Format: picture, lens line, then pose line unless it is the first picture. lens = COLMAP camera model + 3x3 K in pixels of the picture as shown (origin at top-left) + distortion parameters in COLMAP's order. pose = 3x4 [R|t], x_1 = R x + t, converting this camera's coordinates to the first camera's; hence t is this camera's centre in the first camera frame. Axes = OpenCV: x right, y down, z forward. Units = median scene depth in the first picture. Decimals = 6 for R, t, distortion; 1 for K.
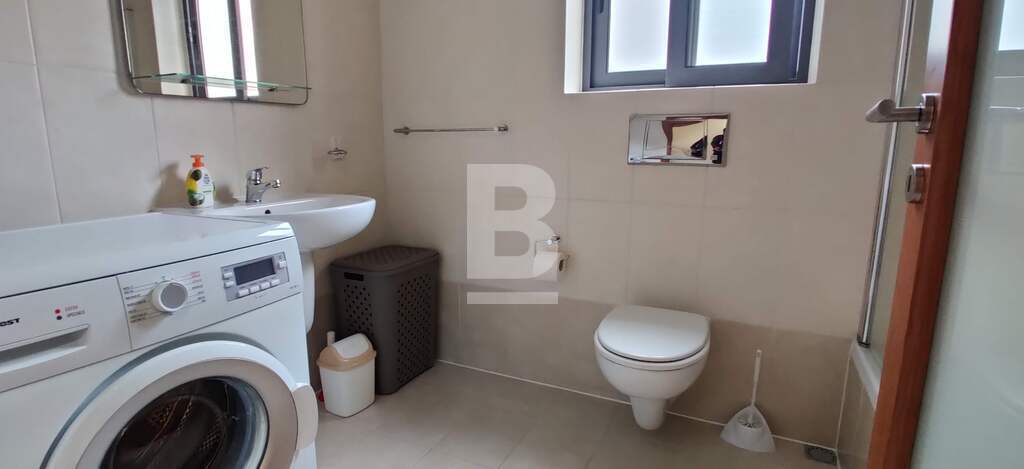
lens RADIAL K [[505.6, 0, 508.7], [0, 505.6, 242.8], [0, 0, 1]] dist [-0.005015, -0.008665]
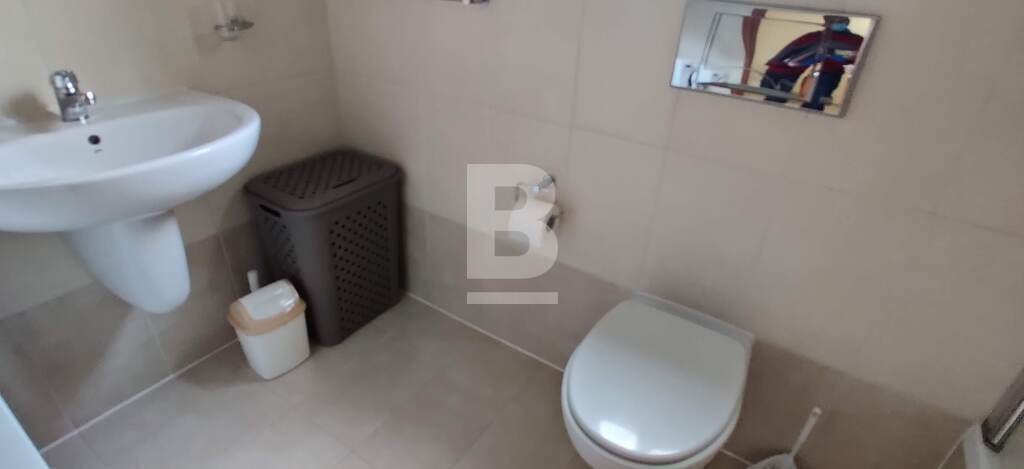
lens RADIAL K [[505.6, 0, 508.7], [0, 505.6, 242.8], [0, 0, 1]] dist [-0.005015, -0.008665]
pose [[0.991684, 0.097619, -0.083869, 0.106705], [-0.065194, 0.942903, 0.326623, -0.152095], [0.110965, -0.318439, 0.941426, 0.334158]]
